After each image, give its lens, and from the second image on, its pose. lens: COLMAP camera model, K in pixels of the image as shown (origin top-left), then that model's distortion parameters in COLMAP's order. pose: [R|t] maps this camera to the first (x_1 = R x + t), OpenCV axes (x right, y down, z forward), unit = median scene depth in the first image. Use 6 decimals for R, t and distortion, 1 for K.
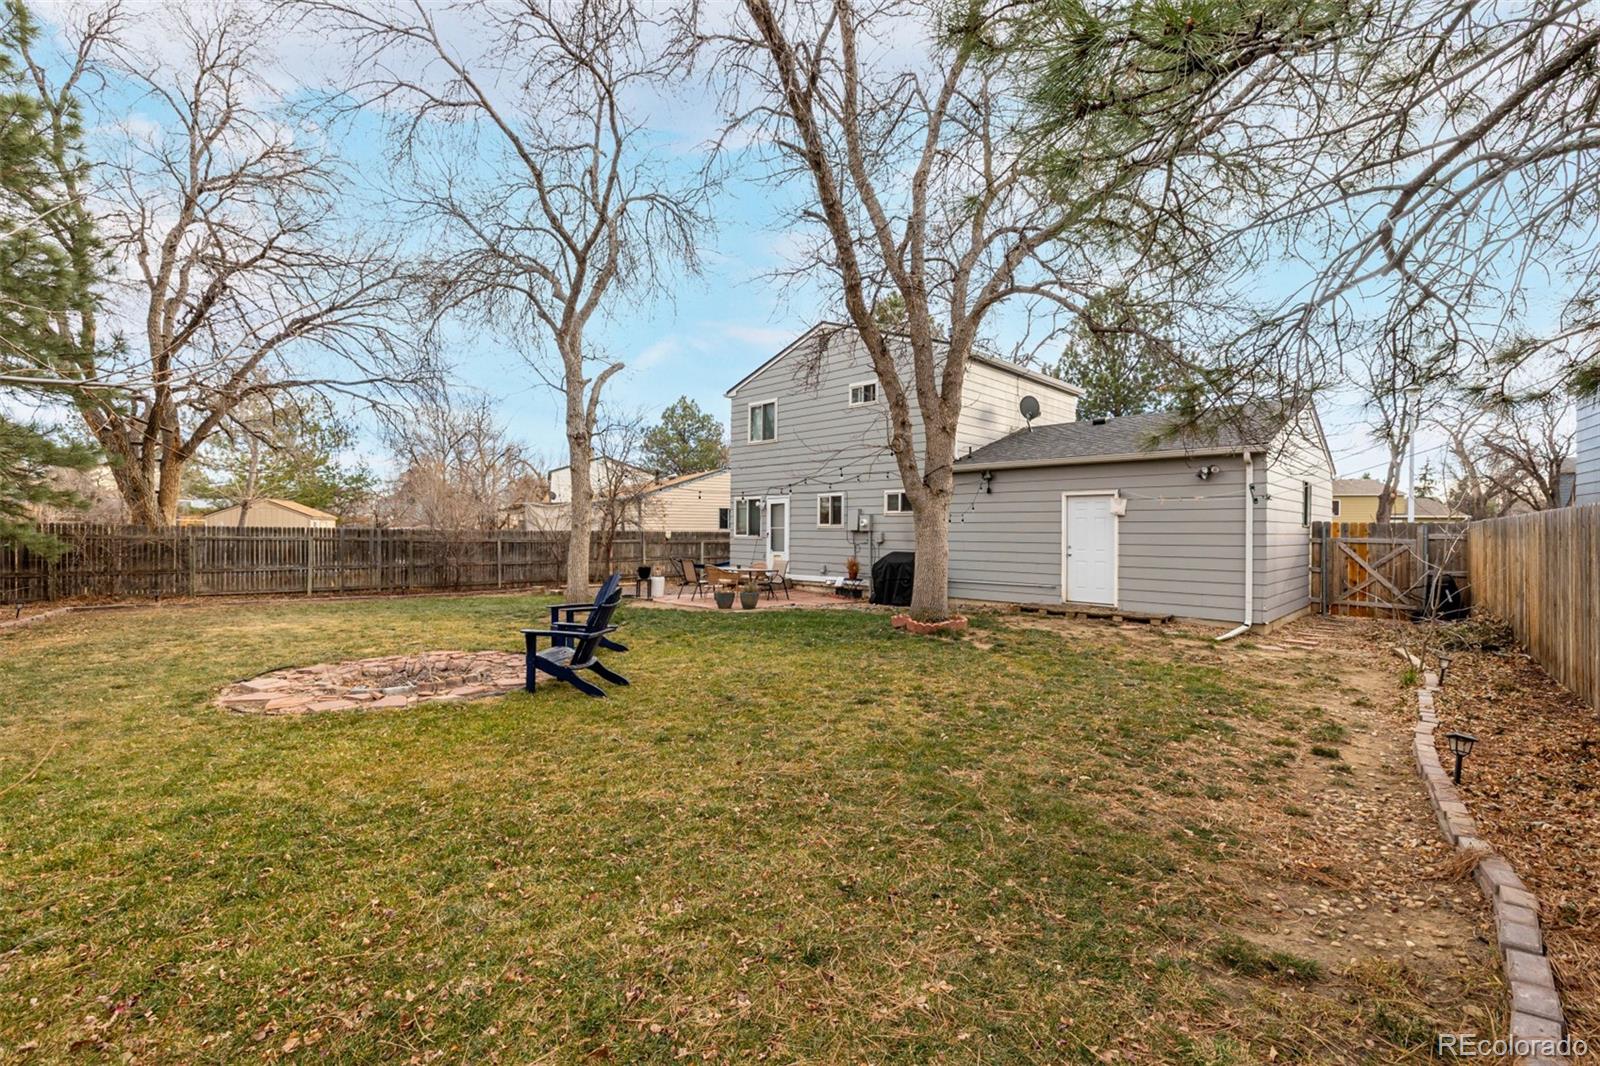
lens RADIAL K [[676.8, 0, 796.2], [0, 676.8, 531.4], [0, 0, 1]] dist [0.004233, -0.001921]
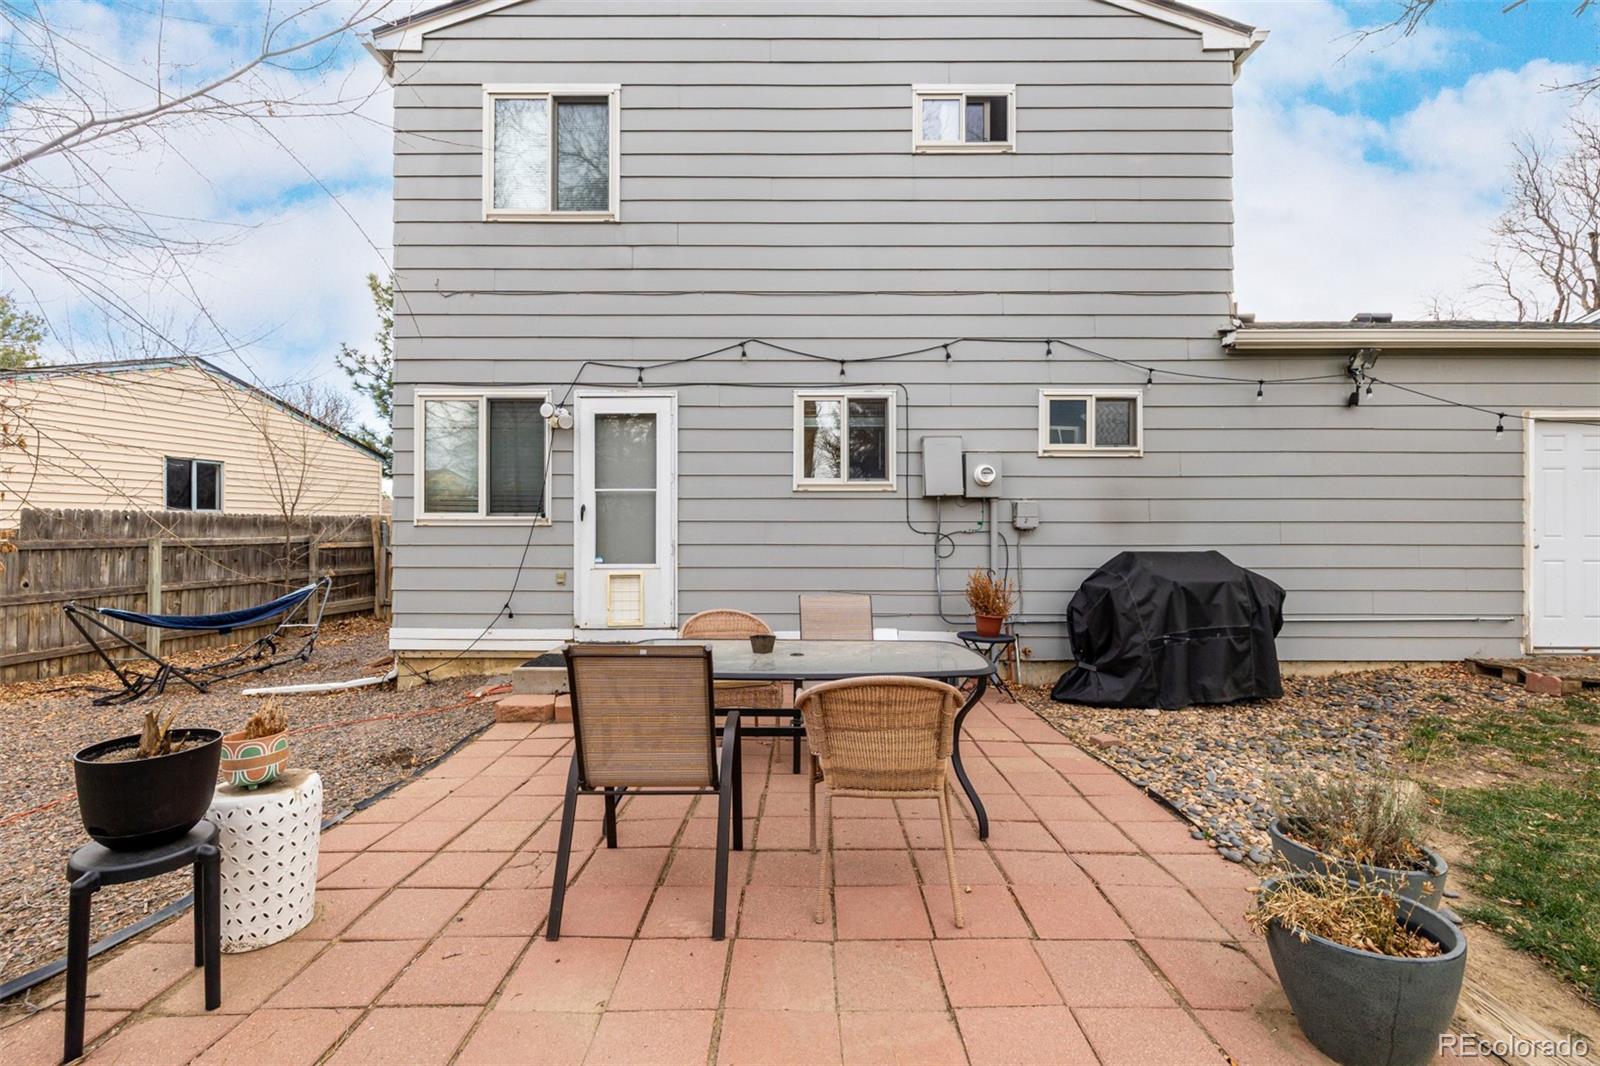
lens RADIAL K [[676.8, 0, 829.6], [0, 676.8, 528.5], [0, 0, 1]] dist [0.004233, -0.001921]
pose [[0.710583, -0.002839, 0.703608, -0.205848], [0.004972, 0.999987, -0.000986, 0.015792], [-0.703596, 0.004199, 0.710588, 0.788574]]
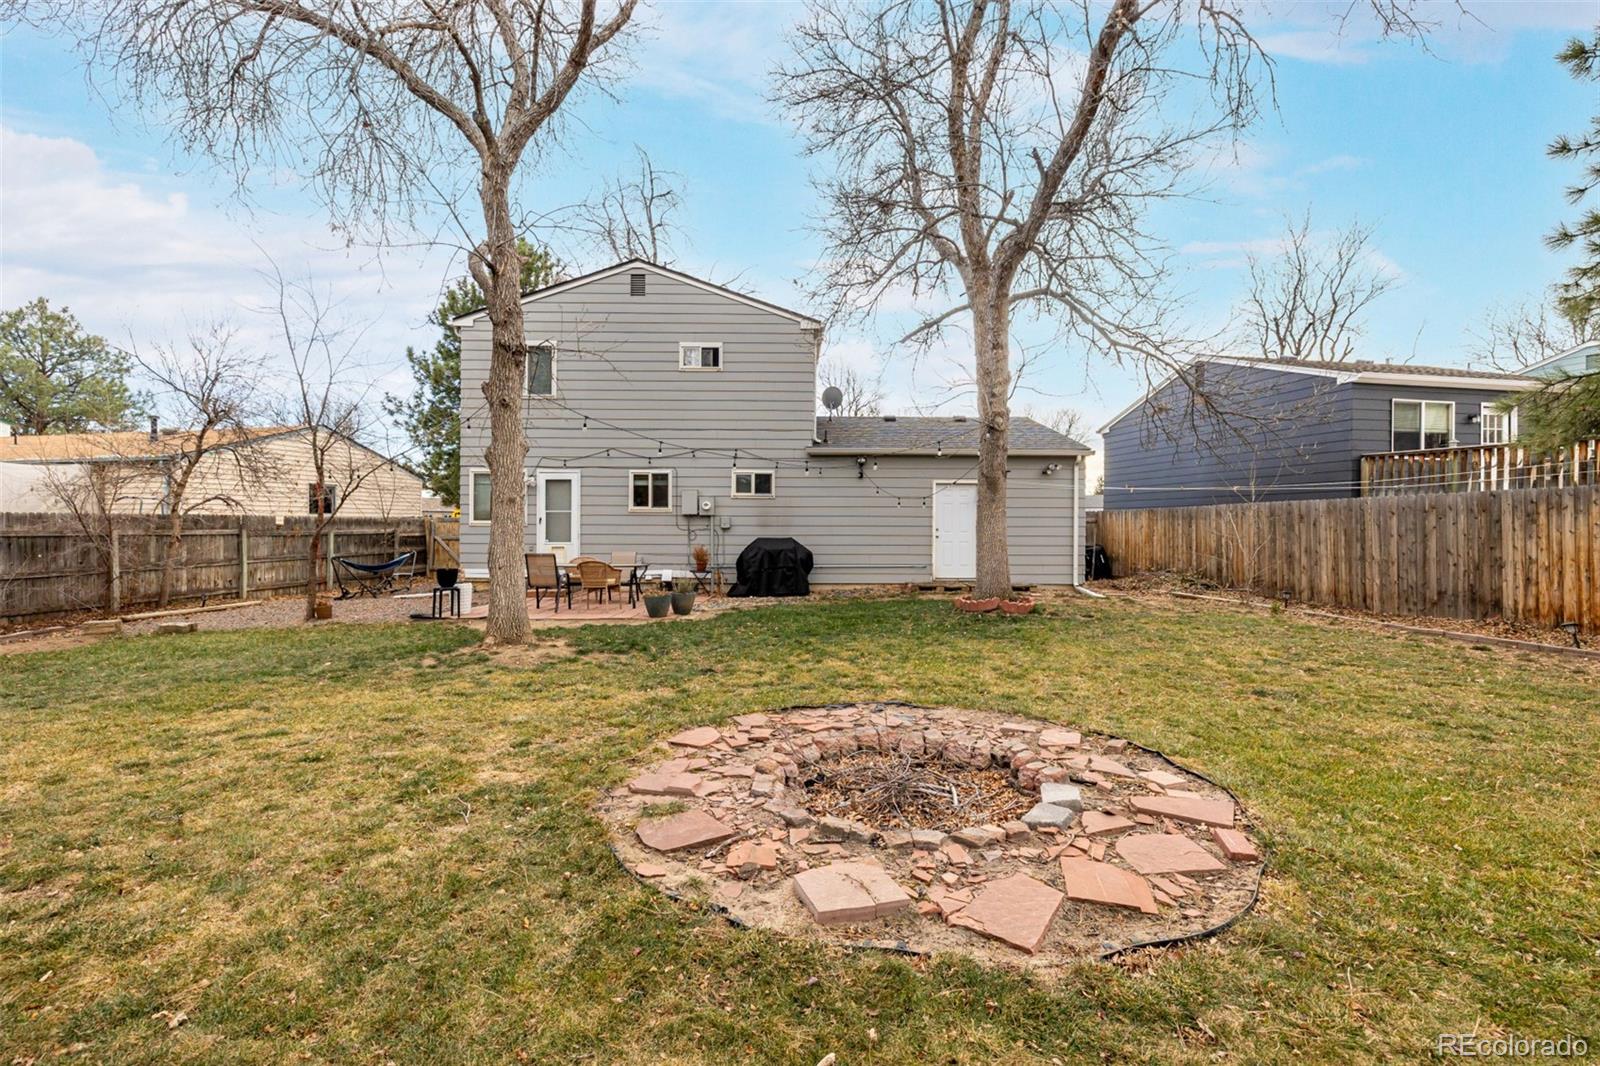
lens RADIAL K [[676.8, 0, 825.7], [0, 676.8, 525.5], [0, 0, 1]] dist [0.004233, -0.001921]
pose [[0.704190, -0.002932, 0.710005, -0.401454], [0.000540, 0.999993, 0.003594, 0.009672], [-0.710011, -0.002148, 0.704187, 0.274077]]
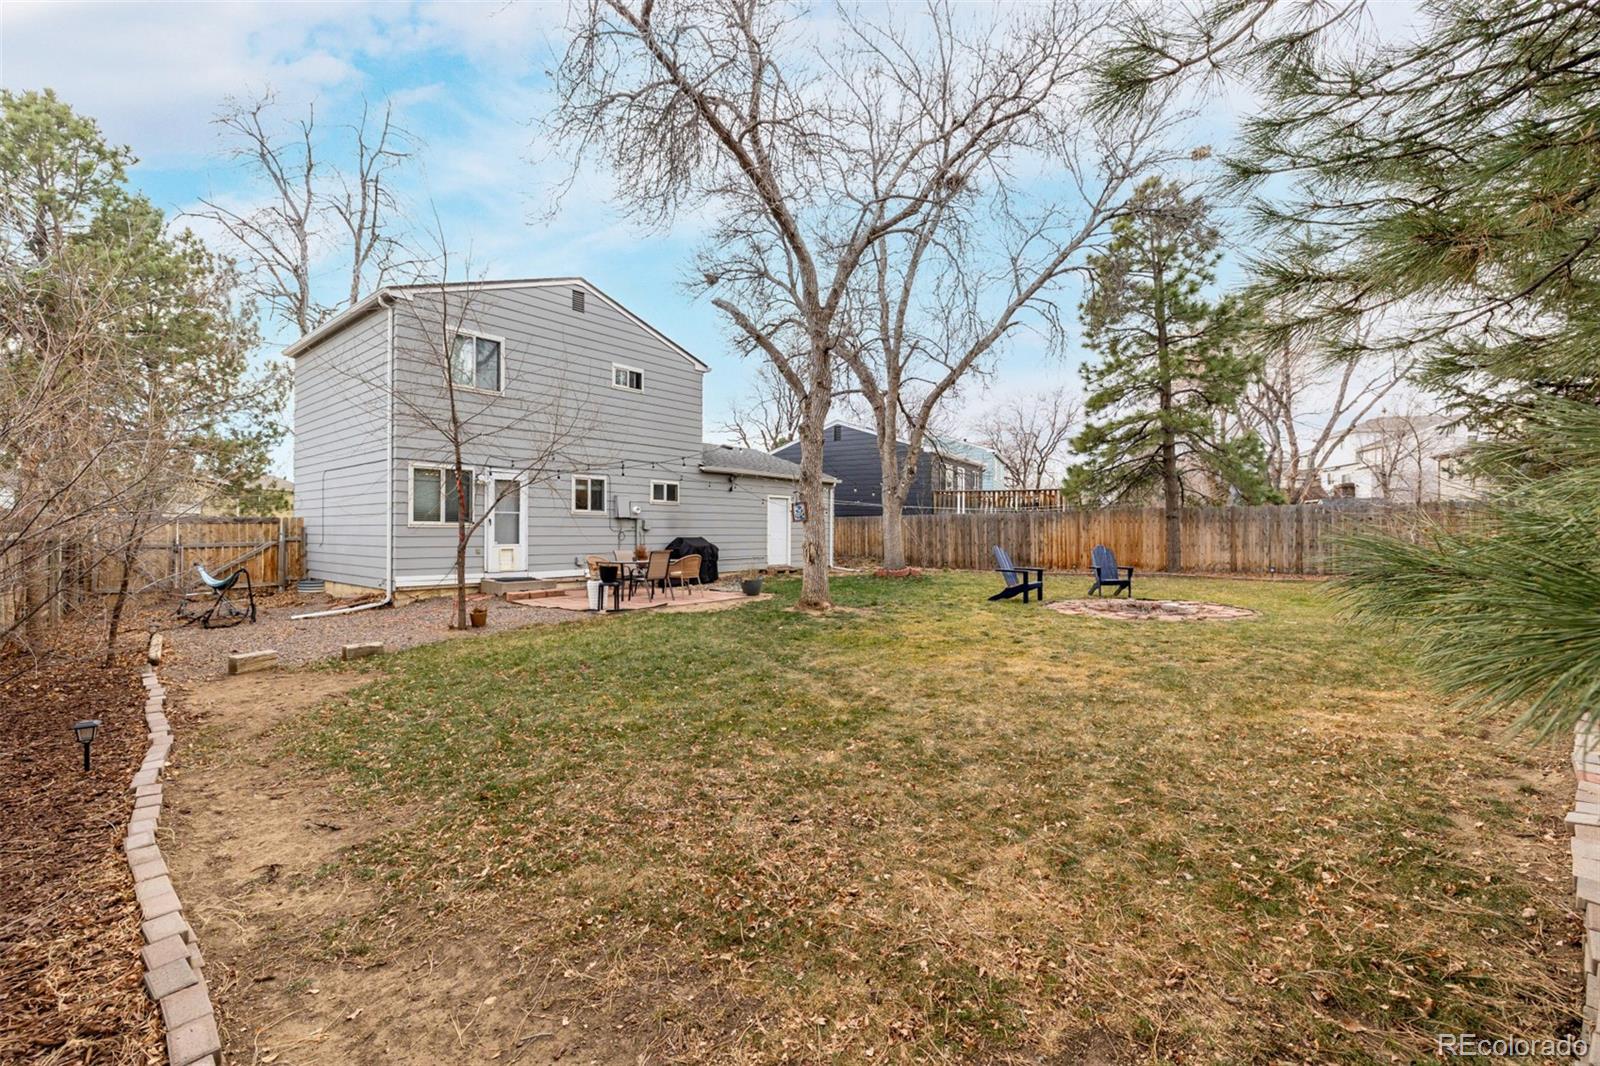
lens RADIAL K [[676.8, 0, 803.1], [0, 676.8, 527.3], [0, 0, 1]] dist [0.004233, -0.001921]
pose [[-0.091870, -0.000639, 0.995771, -0.897563], [-0.001794, 0.999998, 0.000476, 0.011478], [-0.995769, -0.001743, -0.091871, 0.831371]]
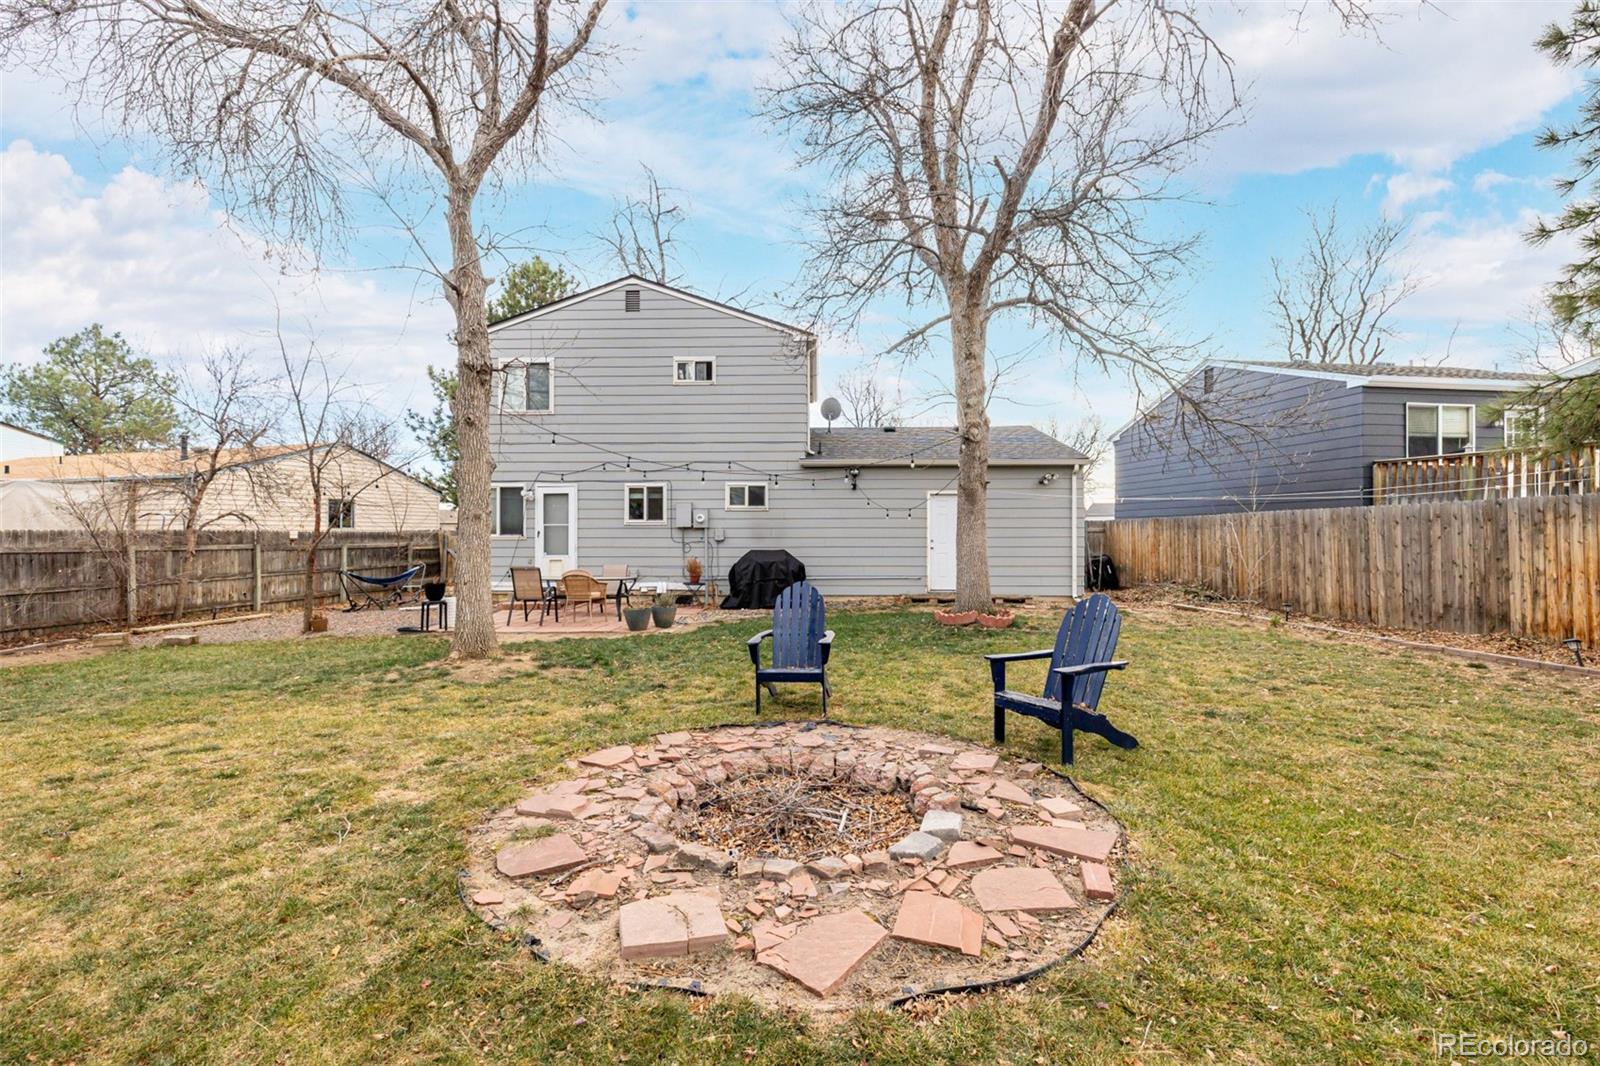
lens RADIAL K [[676.8, 0, 823.9], [0, 676.8, 528.3], [0, 0, 1]] dist [0.004233, -0.001921]
pose [[0.735907, -0.000441, 0.677082, -0.366710], [0.006192, 0.999962, -0.006079, 0.006531], [-0.677054, 0.008666, 0.735882, 0.244777]]
